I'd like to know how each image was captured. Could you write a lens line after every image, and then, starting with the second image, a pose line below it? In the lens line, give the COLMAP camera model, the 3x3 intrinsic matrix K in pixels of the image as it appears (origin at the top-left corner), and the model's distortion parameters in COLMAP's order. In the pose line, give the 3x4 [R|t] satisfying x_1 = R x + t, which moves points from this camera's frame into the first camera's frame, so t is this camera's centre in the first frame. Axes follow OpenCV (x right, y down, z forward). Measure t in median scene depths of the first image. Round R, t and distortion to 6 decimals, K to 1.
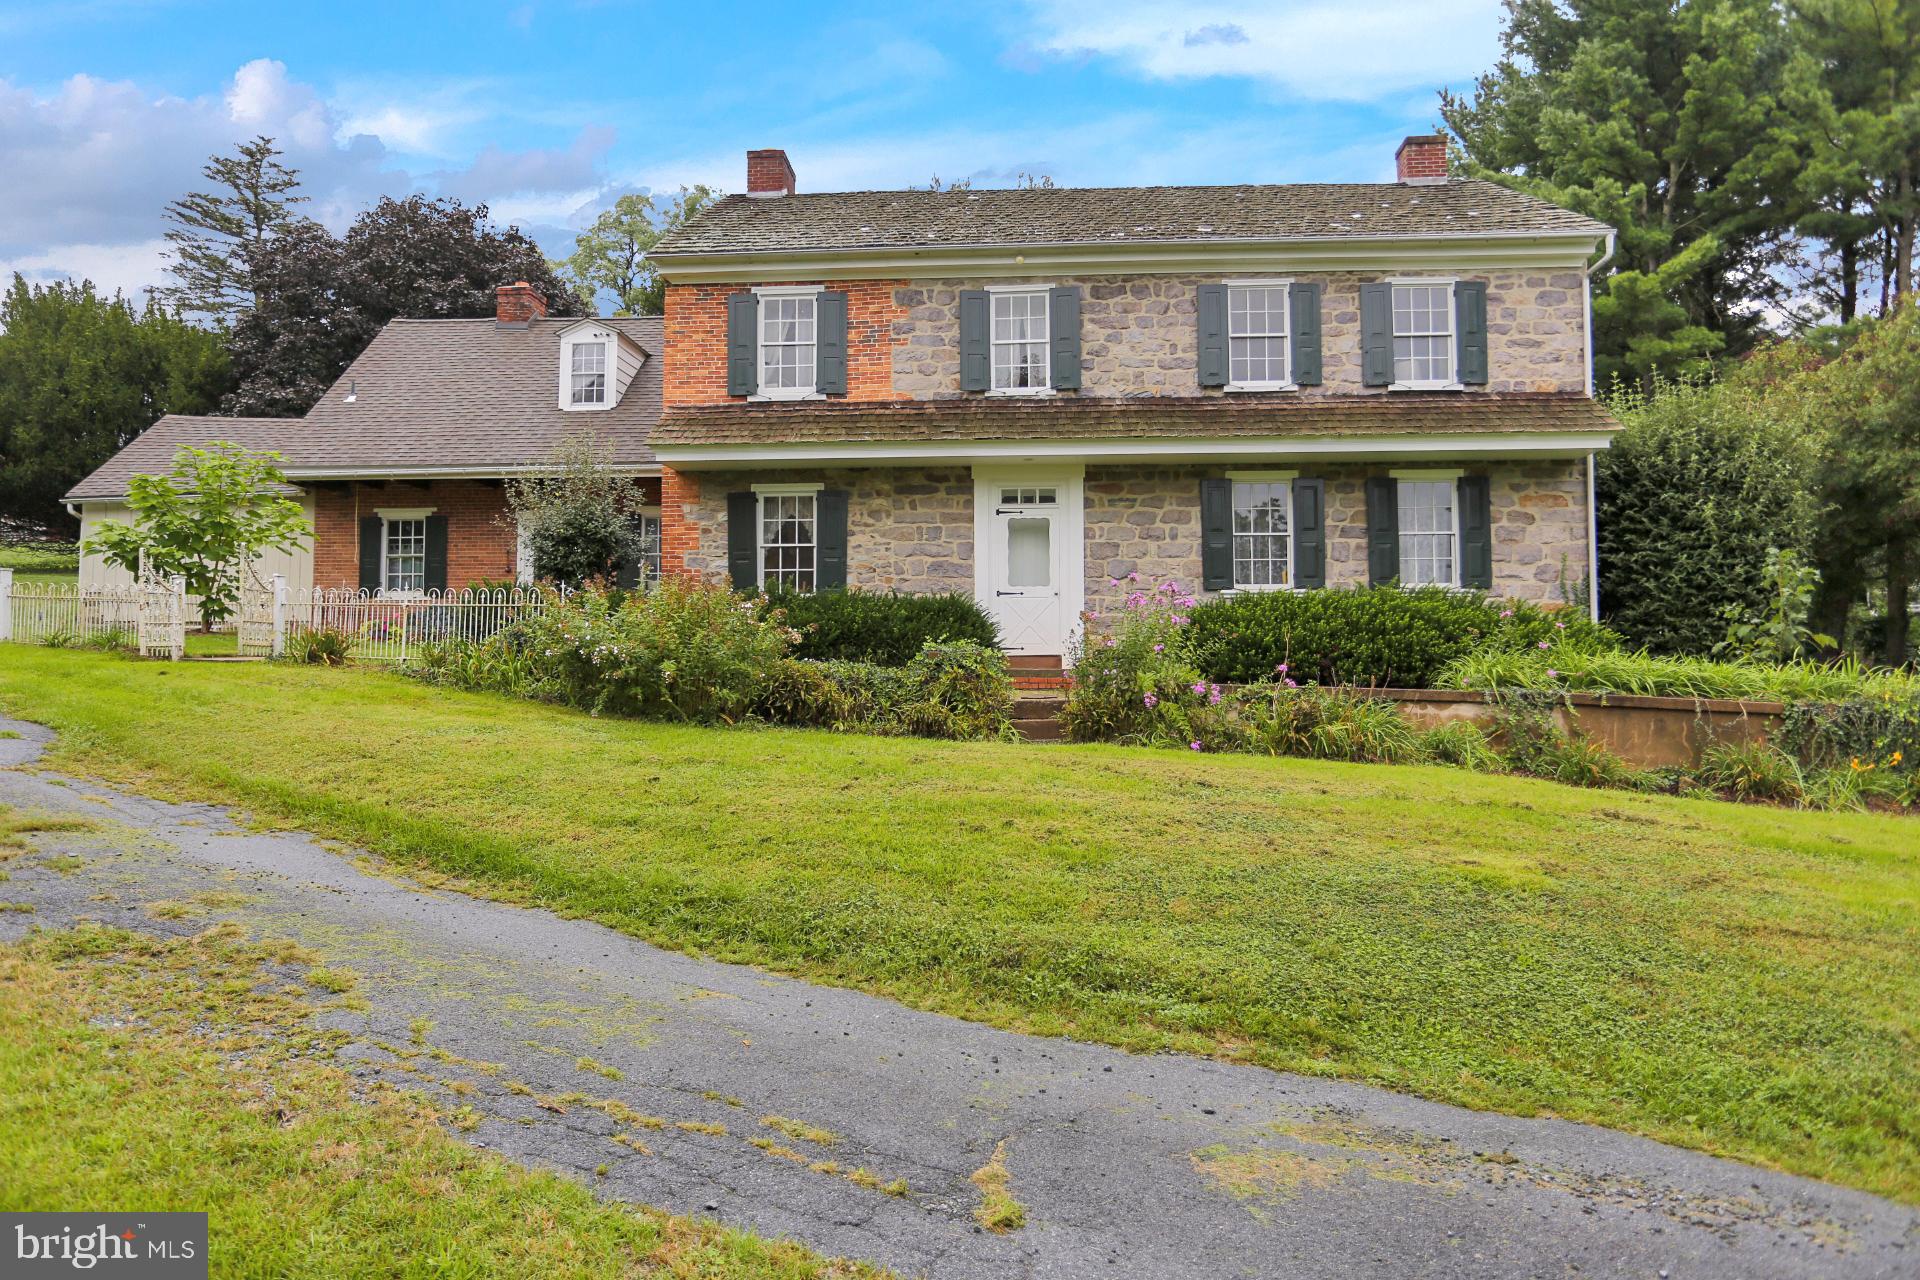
lens RADIAL K [[1218.9, 0, 962.9], [0, 1218.9, 630.0], [0, 0, 1]] dist [-0.025786, 0.002615]
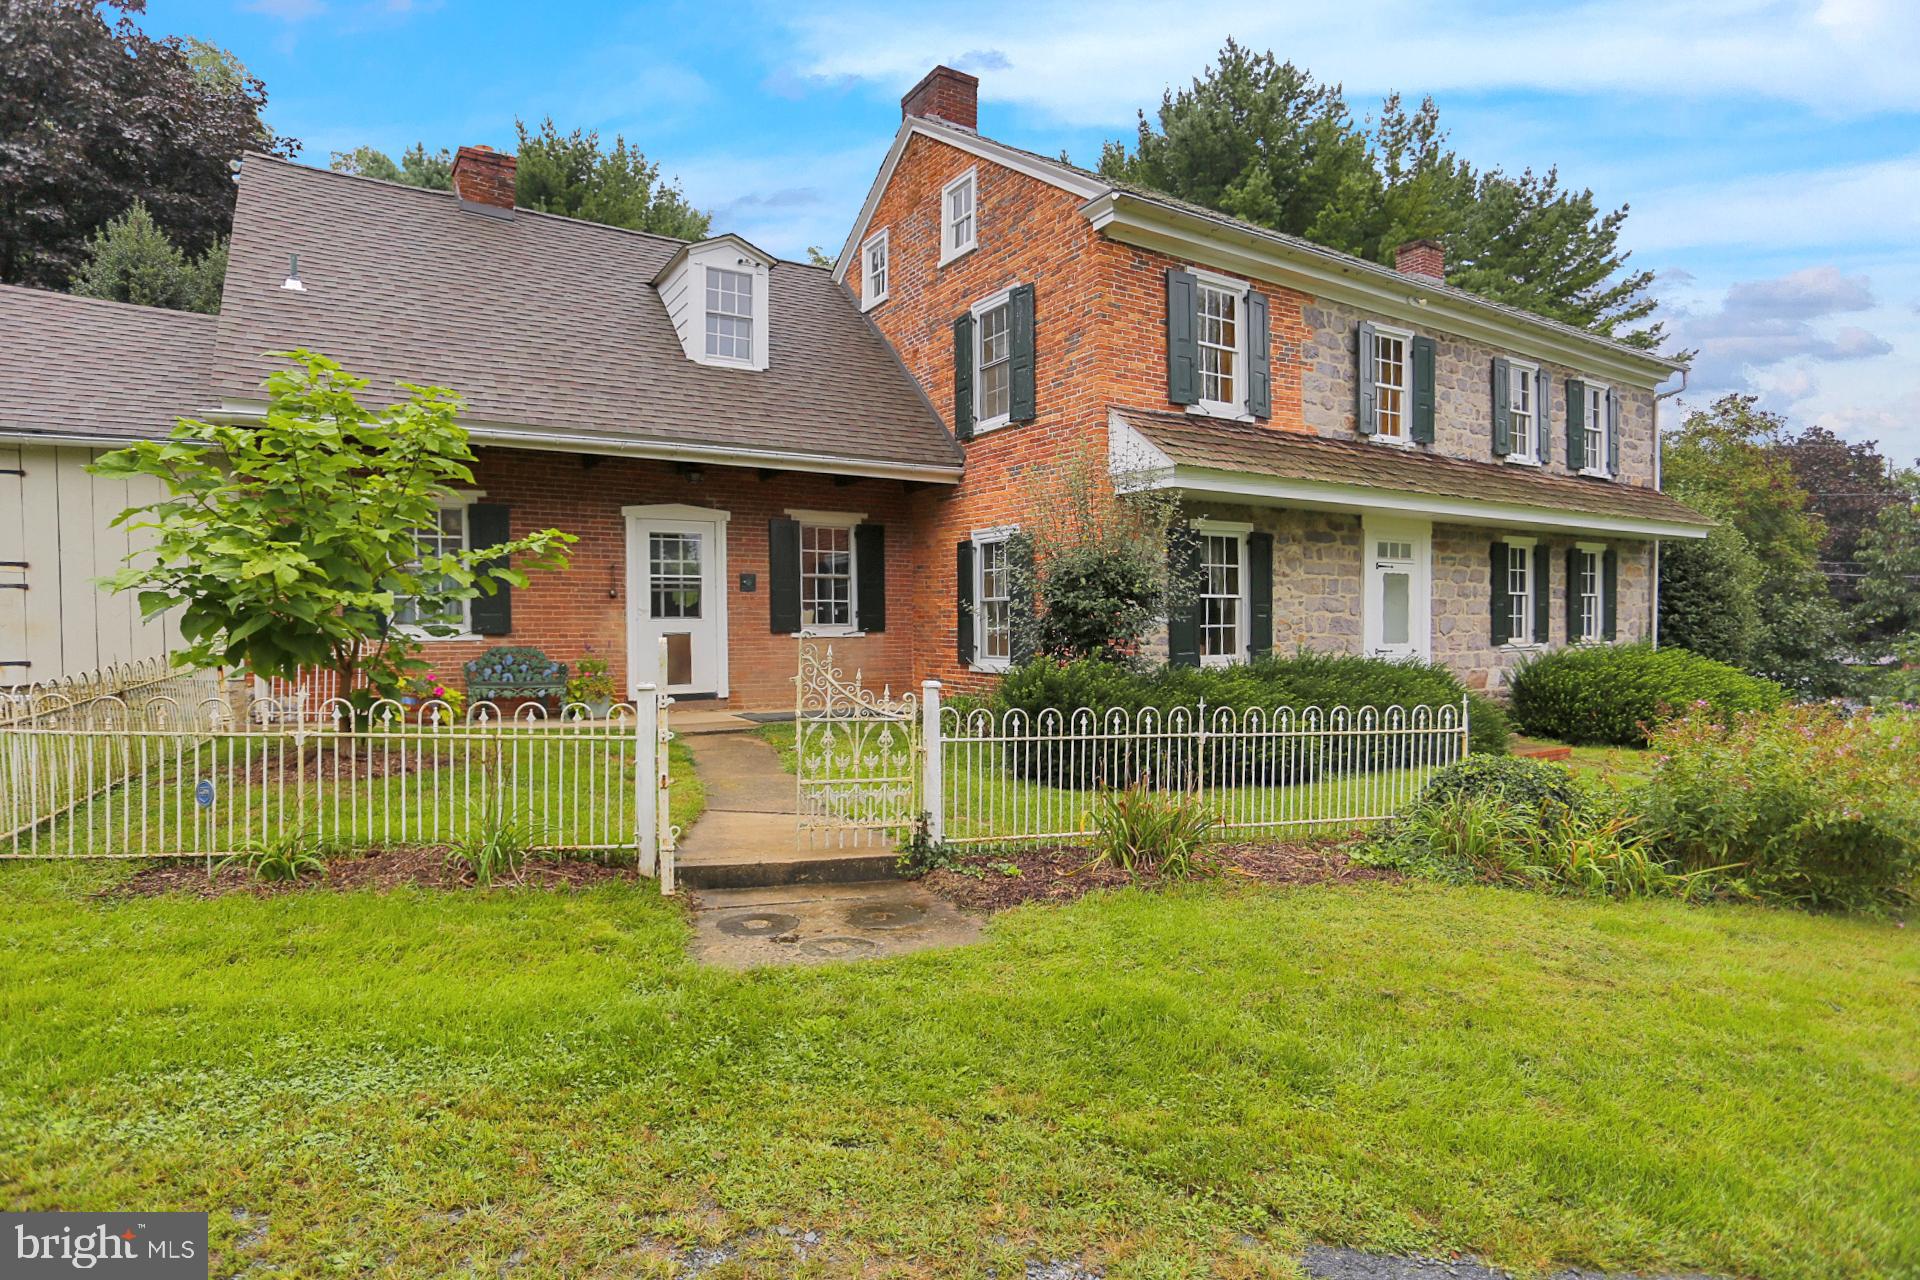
lens RADIAL K [[916.1, 0, 960.5], [0, 916.1, 629.2], [0, 0, 1]] dist [-0.004502, -0.000094]
pose [[0.823191, -0.007225, 0.567719, -0.645958], [-0.024277, 0.998557, 0.047910, -0.073808], [-0.567246, -0.053222, 0.821827, 0.597096]]
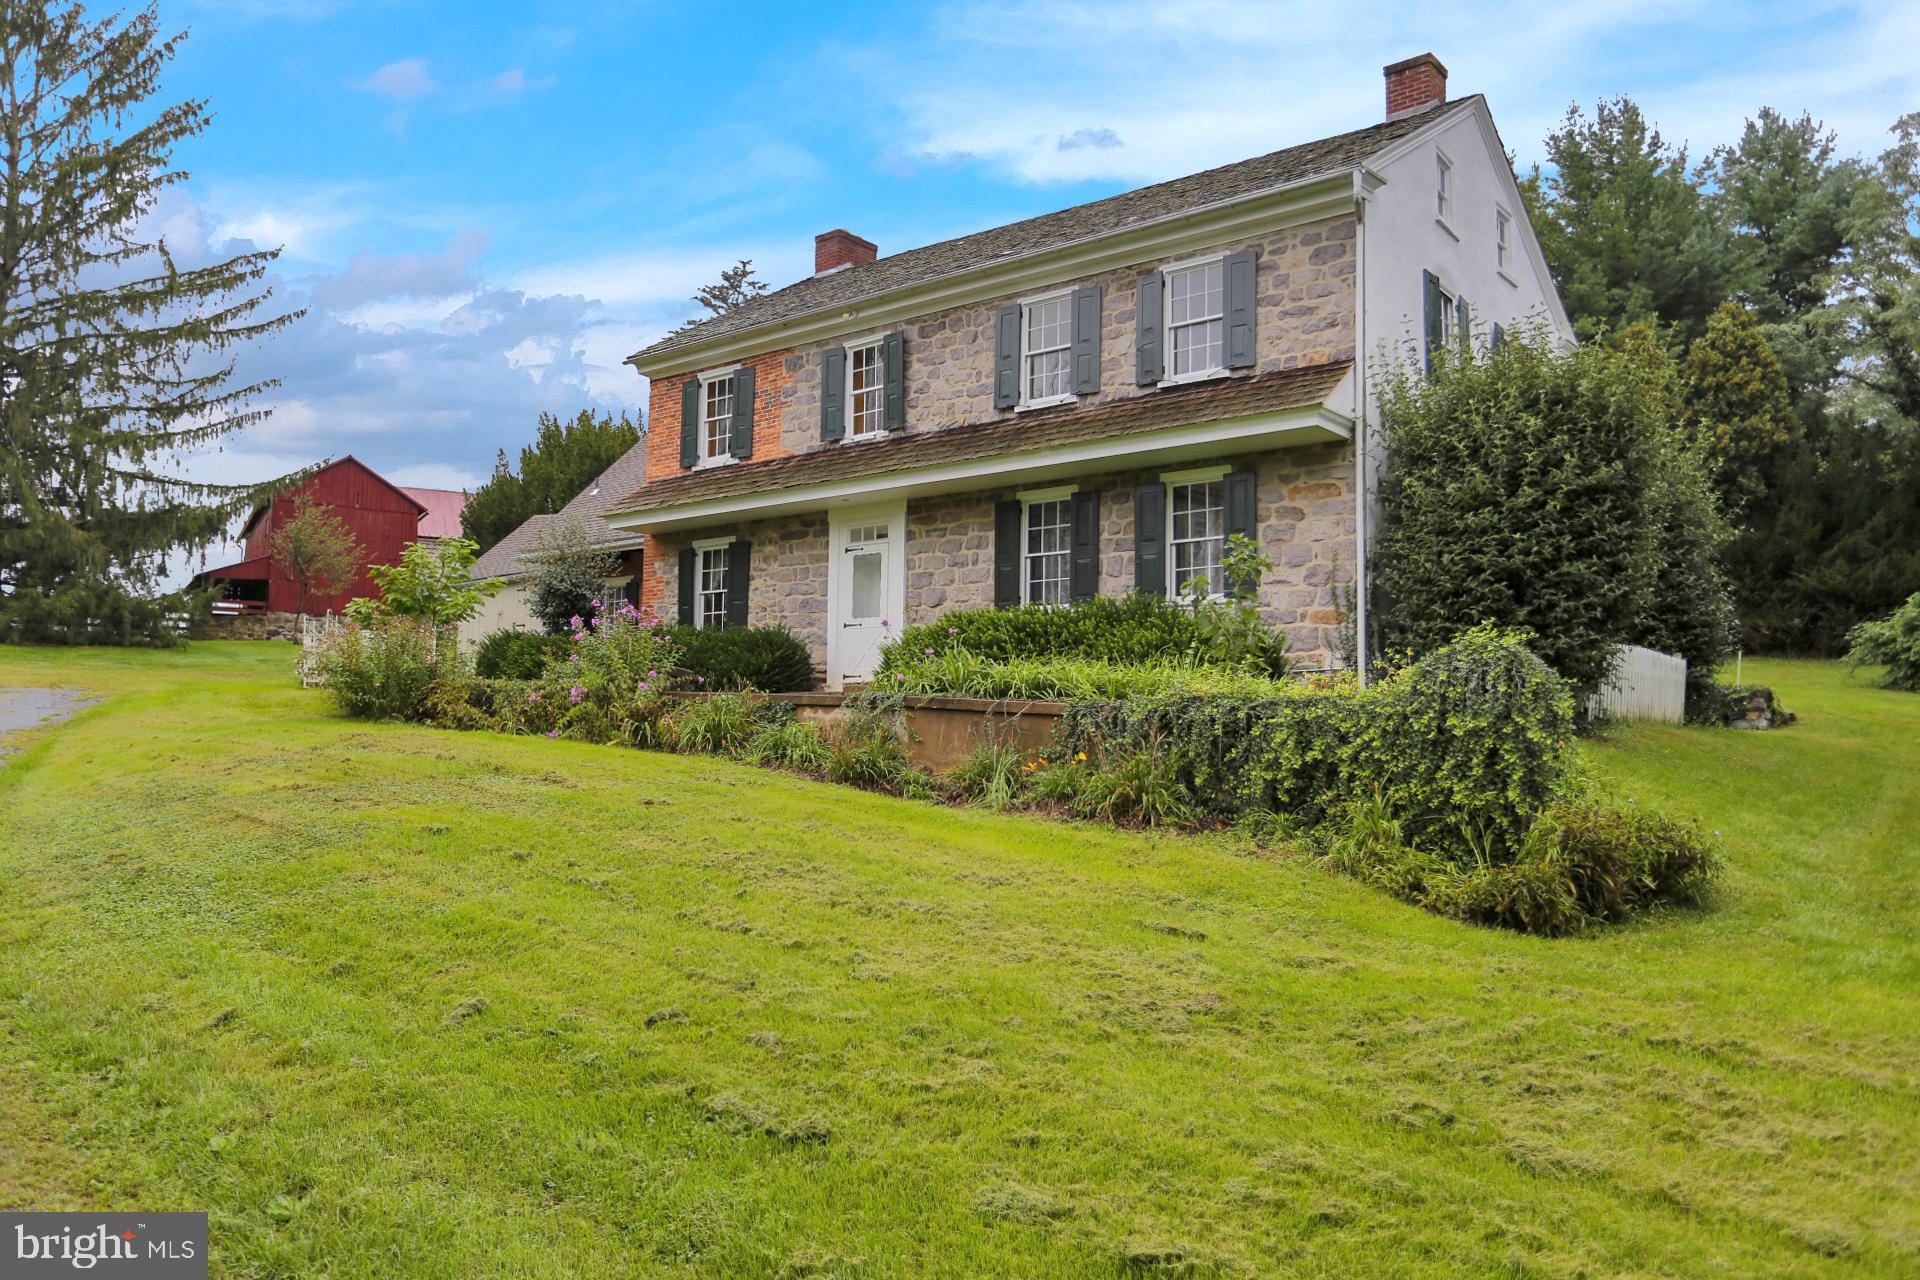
lens RADIAL K [[1448.4, 0, 955.9], [0, 1448.4, 648.9], [0, 0, 1]] dist [-0.005017, -0.001934]
pose [[0.806024, -0.030577, -0.591093, 0.862779], [0.008316, 0.999151, -0.040345, 0.042717], [0.591824, 0.027604, 0.805594, 0.029346]]
